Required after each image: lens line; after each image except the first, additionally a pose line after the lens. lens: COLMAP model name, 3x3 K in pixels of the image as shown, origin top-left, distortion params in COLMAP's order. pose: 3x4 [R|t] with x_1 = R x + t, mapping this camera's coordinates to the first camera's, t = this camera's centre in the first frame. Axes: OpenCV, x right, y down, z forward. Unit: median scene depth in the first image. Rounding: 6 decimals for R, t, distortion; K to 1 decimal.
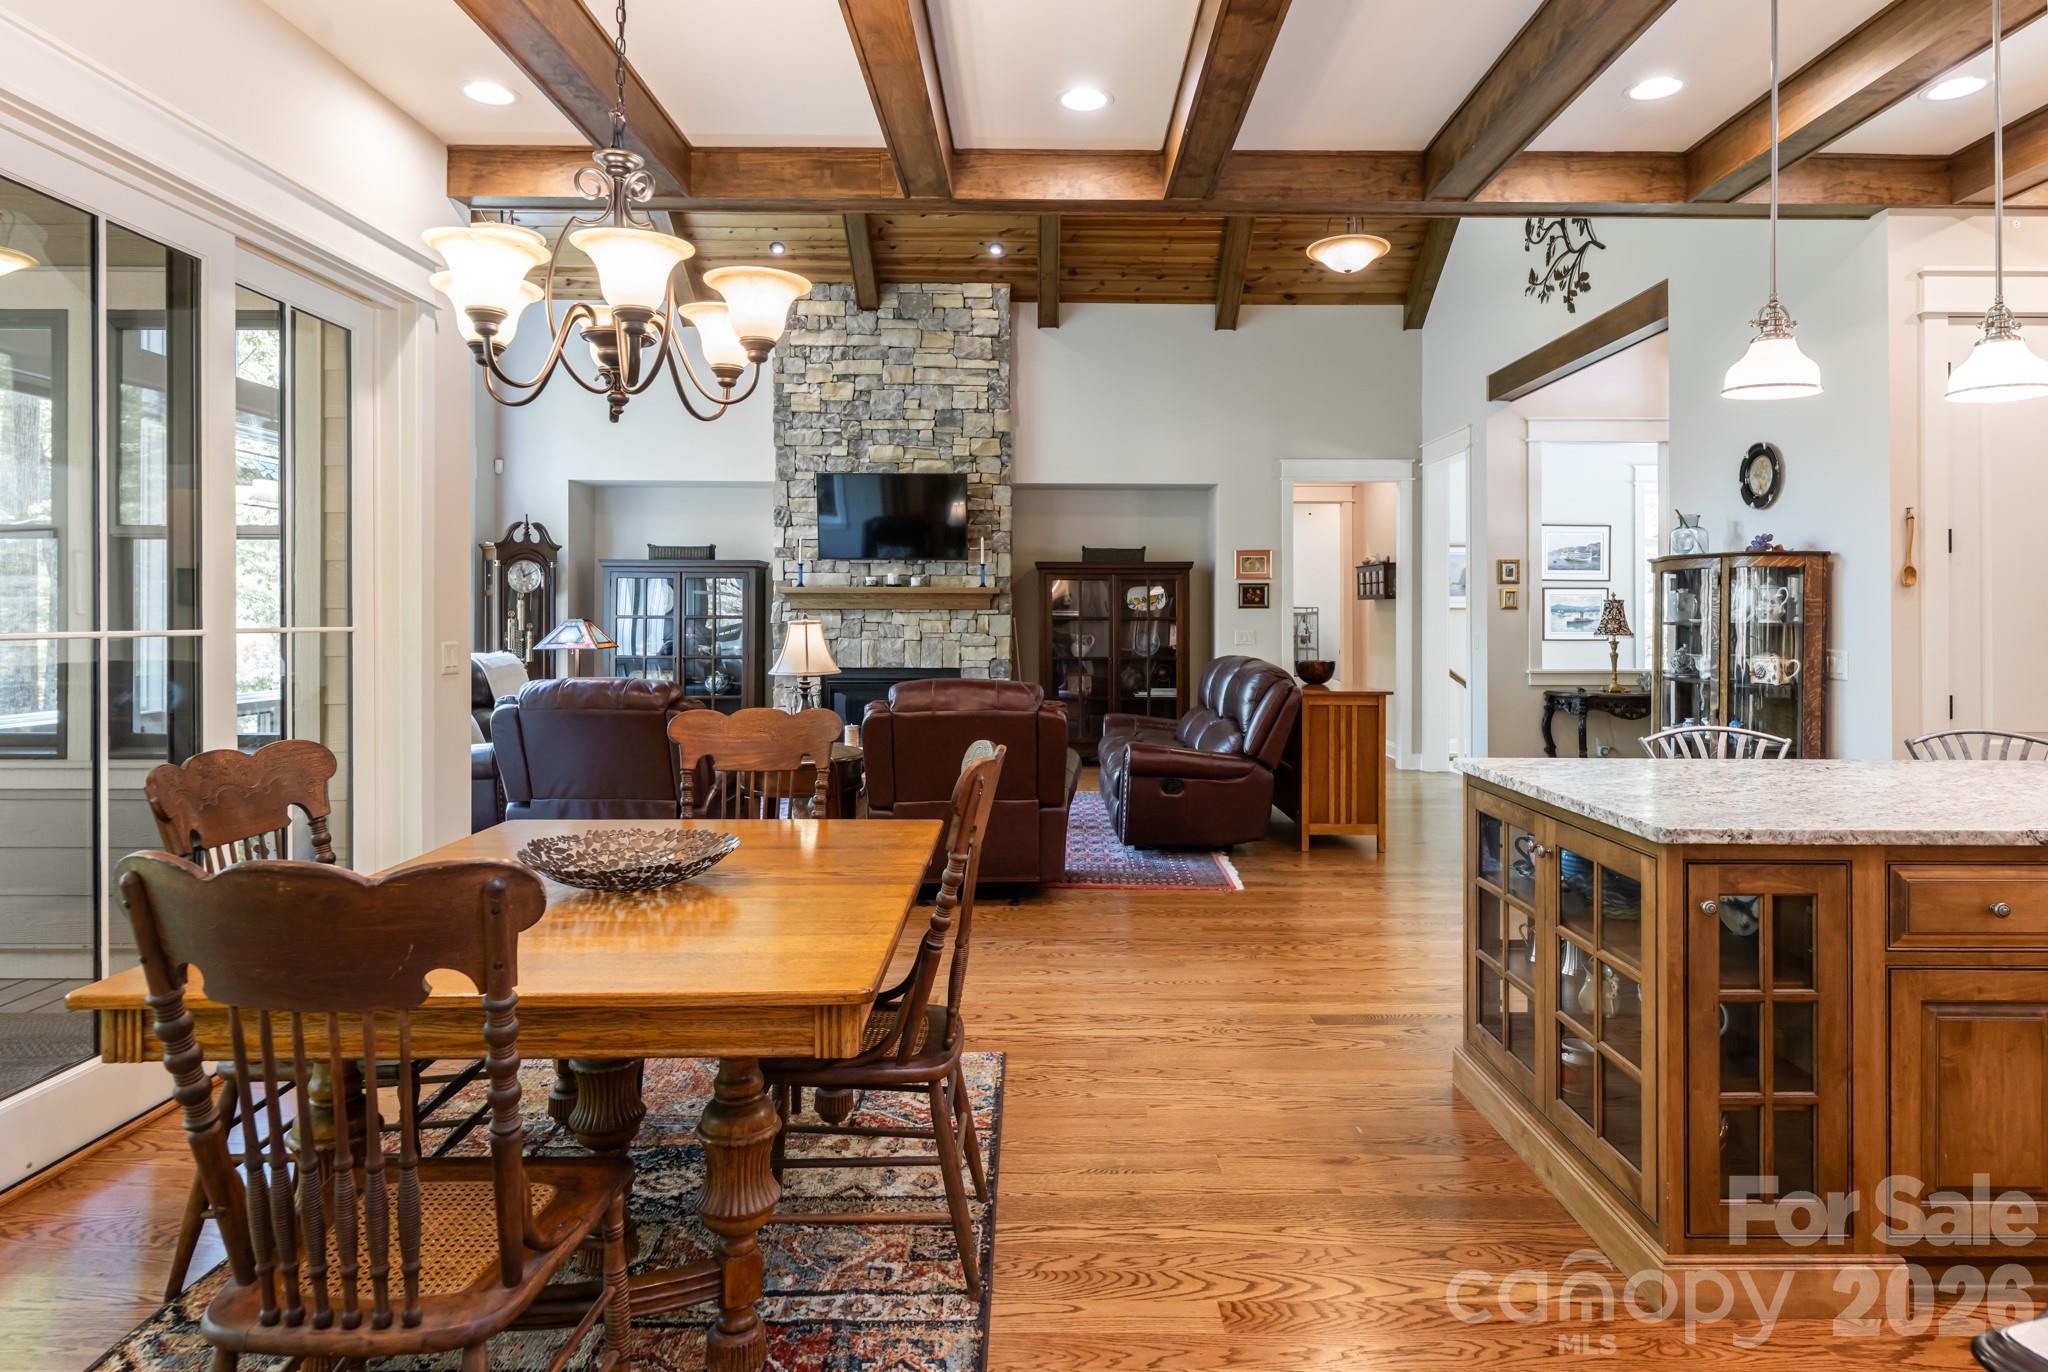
lens RADIAL K [[1163.5, 0, 1039.4], [0, 1163.5, 609.7], [0, 0, 1]] dist [-0.003773, -0.003157]
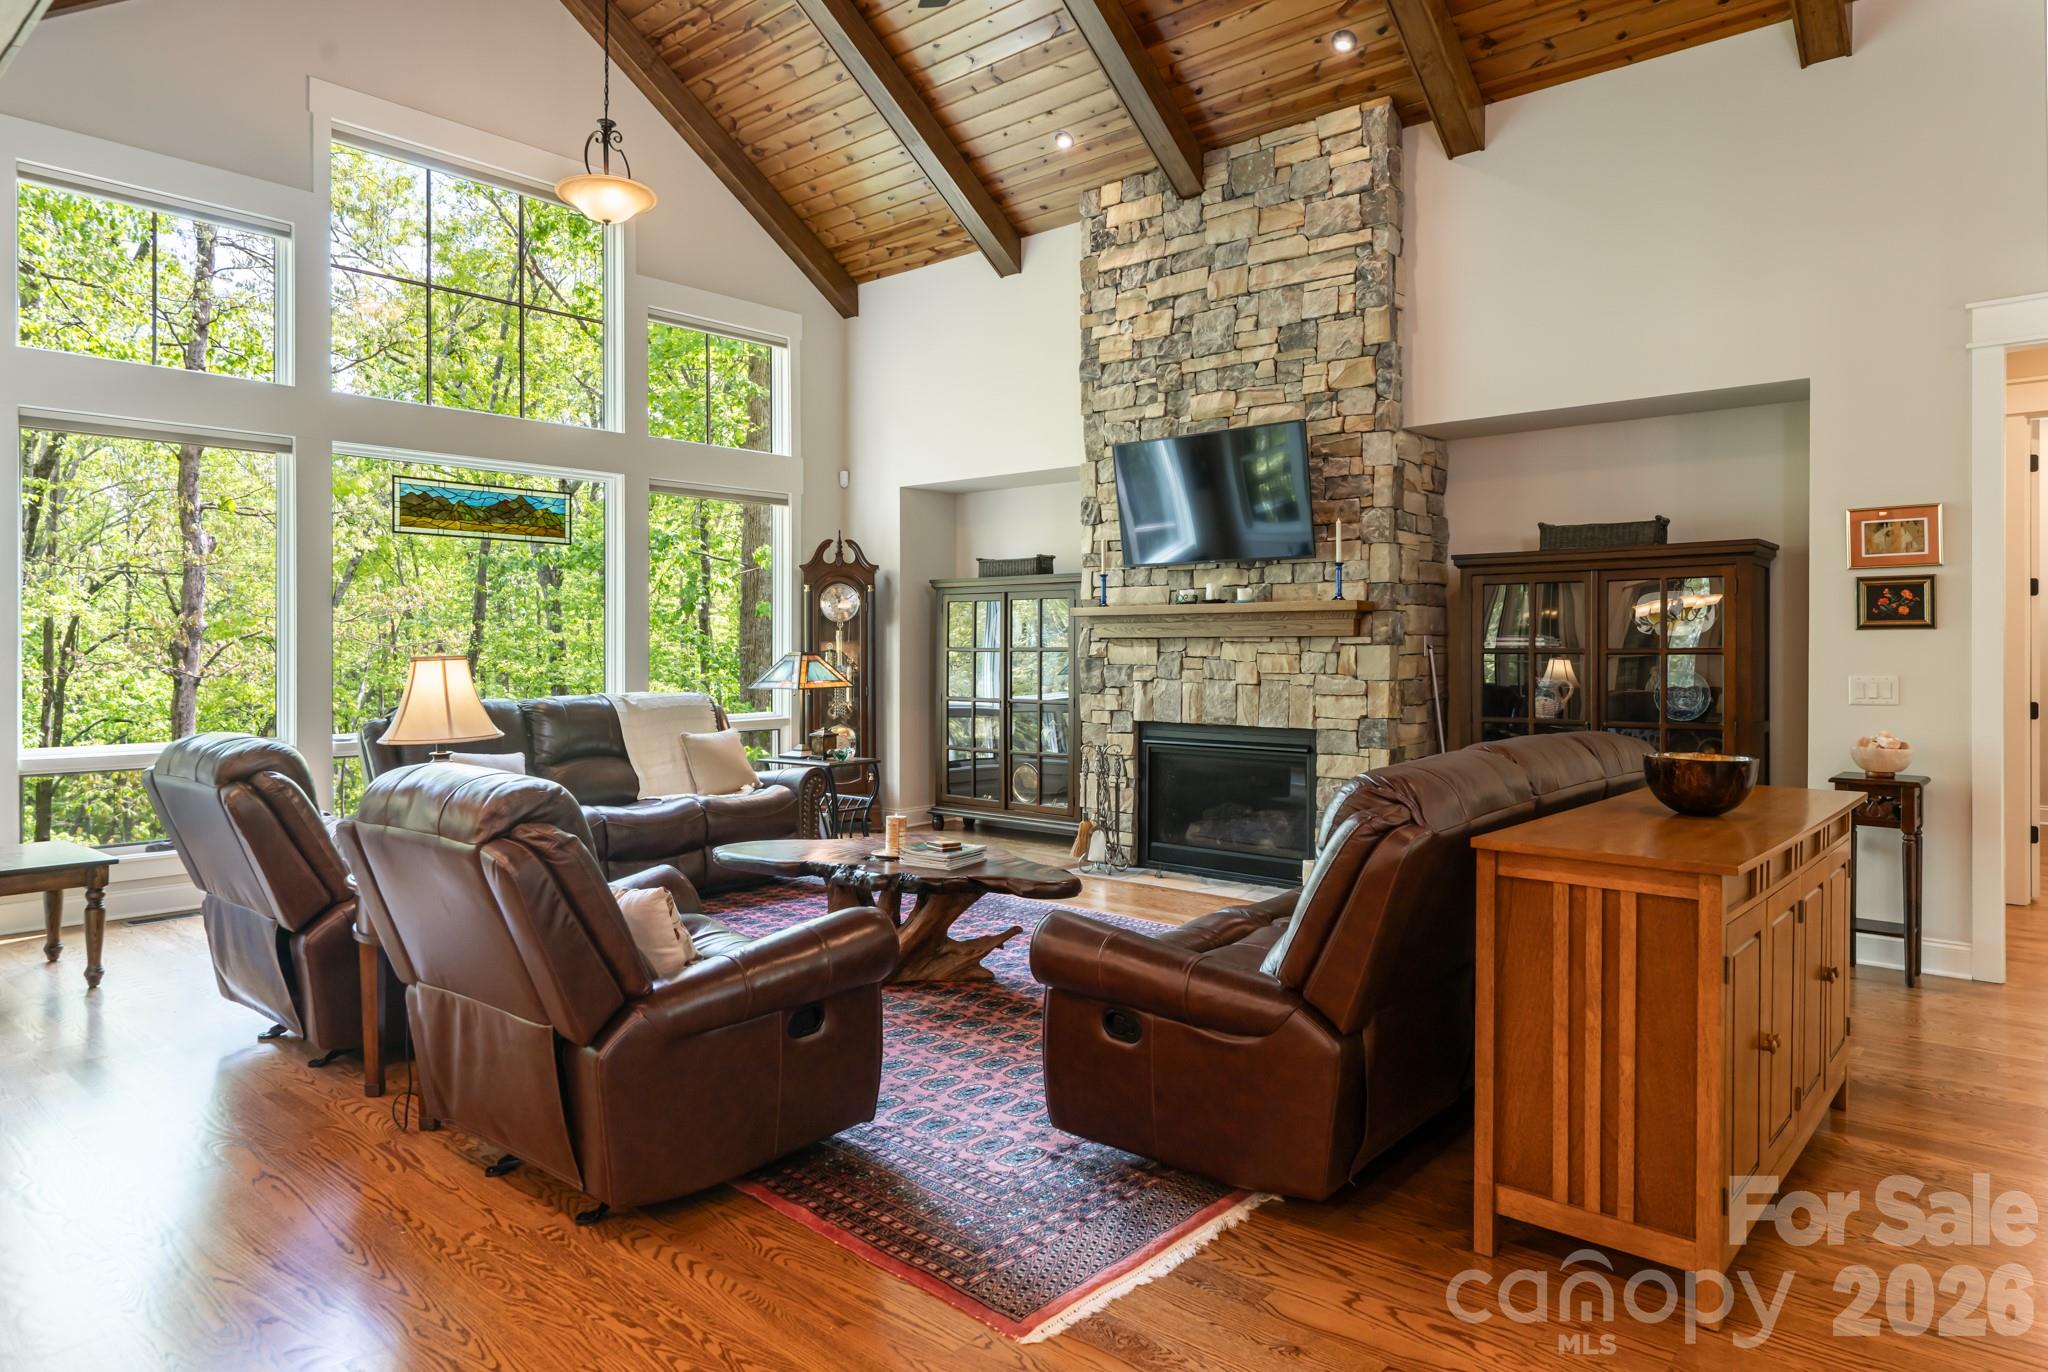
lens RADIAL K [[1220.7, 0, 1043.9], [0, 1220.7, 652.8], [0, 0, 1]] dist [-0.002356, 0.000744]
pose [[0.751278, 0.000042, -0.659986, 0.259510], [0.004531, 0.999976, 0.005221, 0.004367], [0.659970, -0.006913, 0.751260, 0.407181]]
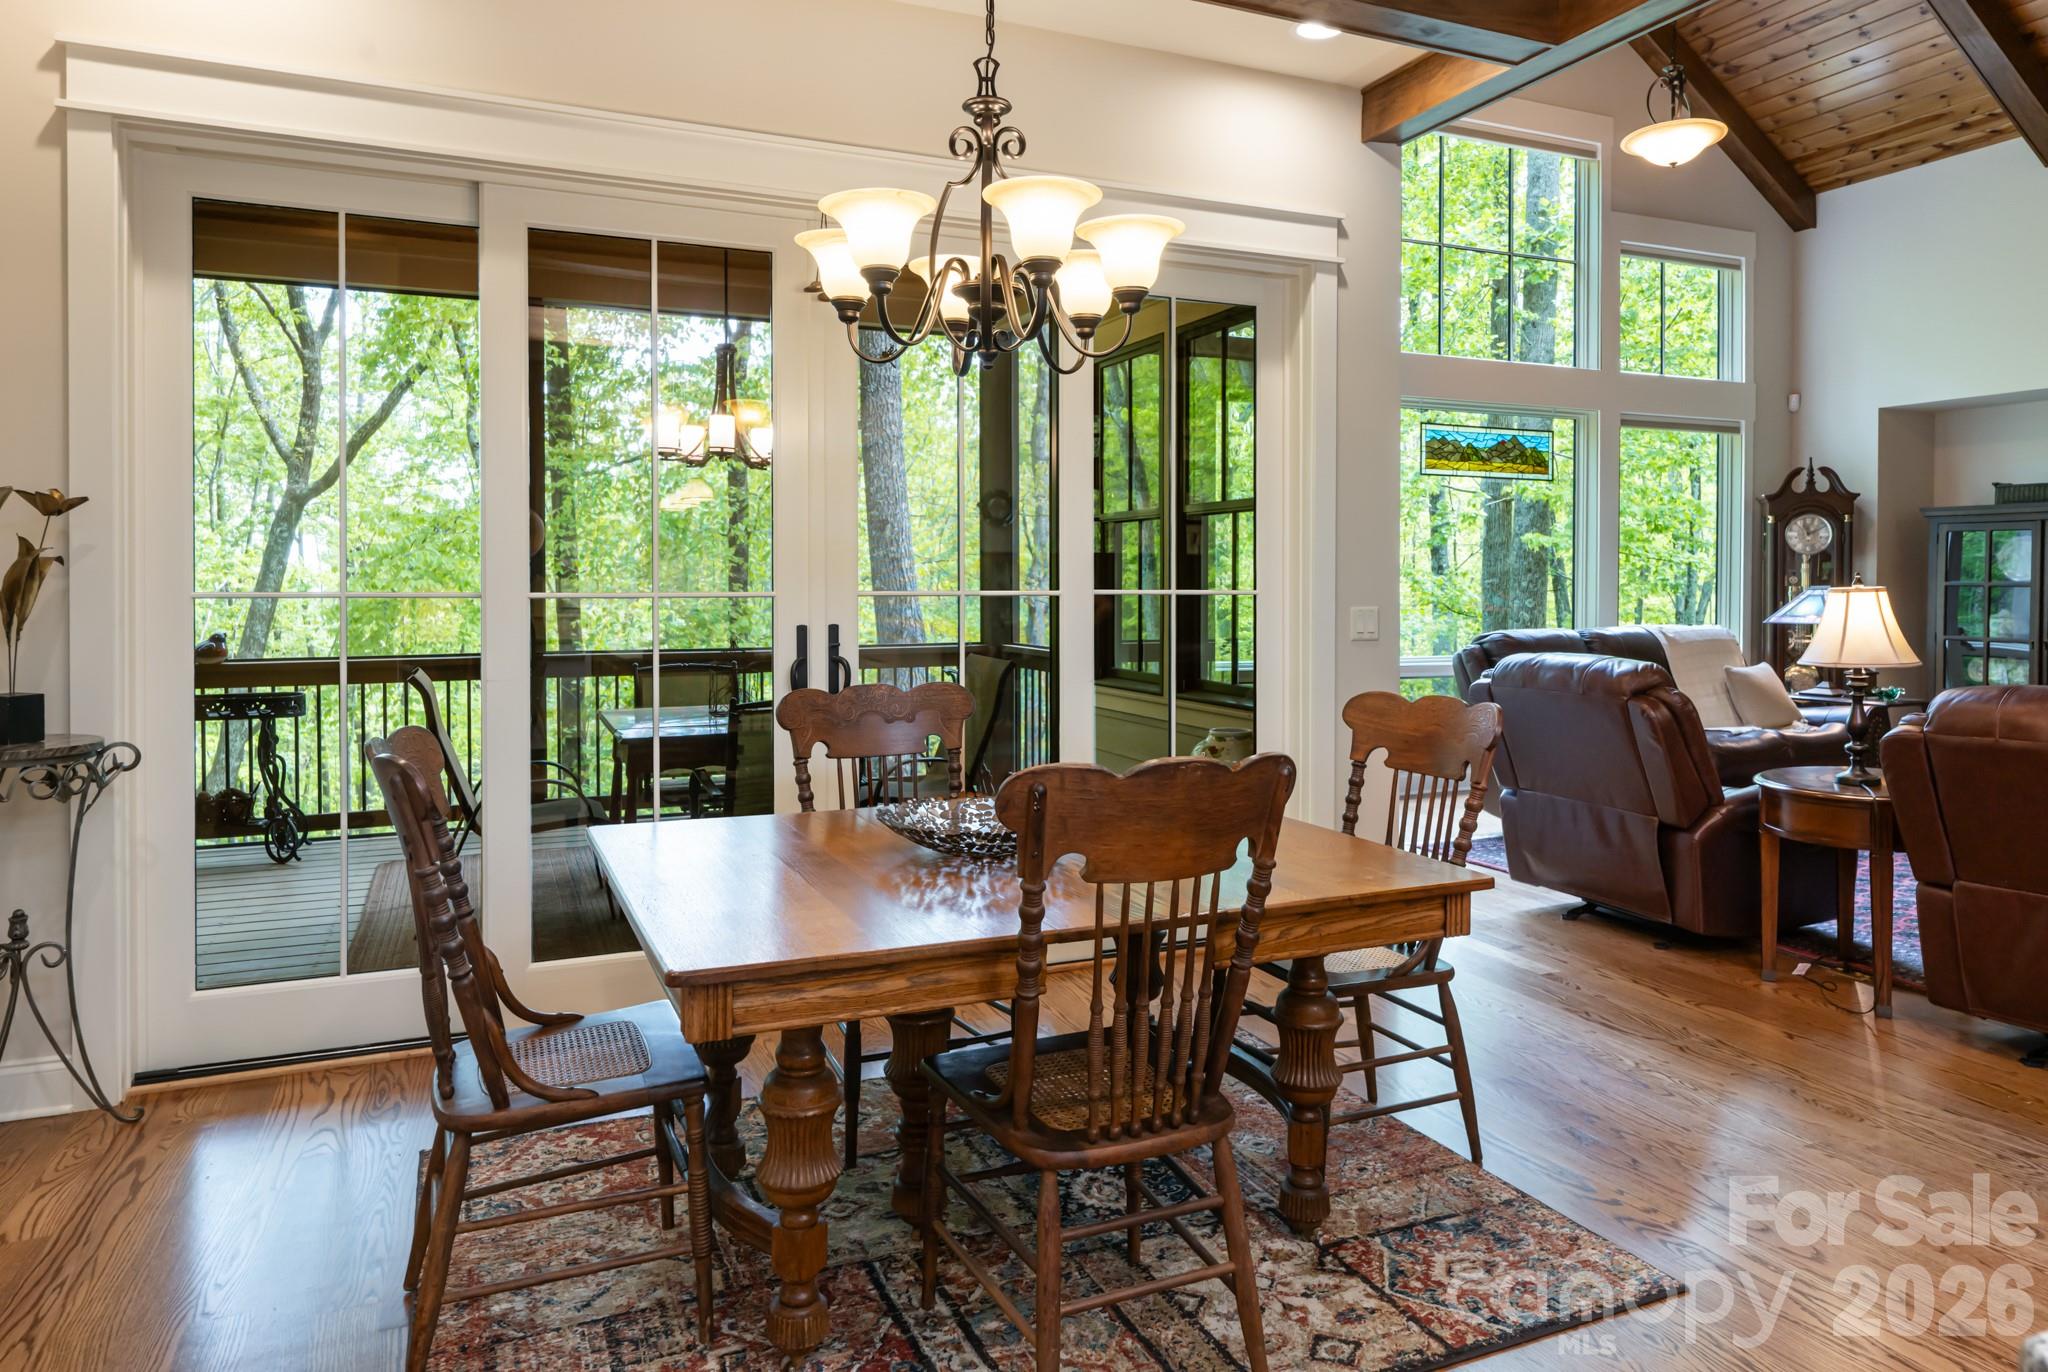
lens RADIAL K [[1274.6, 0, 1042.0], [0, 1274.6, 598.0], [0, 0, 1]] dist [-0.003503, 0.002496]
pose [[0.410698, 0.012389, -0.911687, 0.146183], [0.002080, 0.999892, 0.014525, 0.002089], [0.911769, -0.007862, 0.410628, 0.138414]]
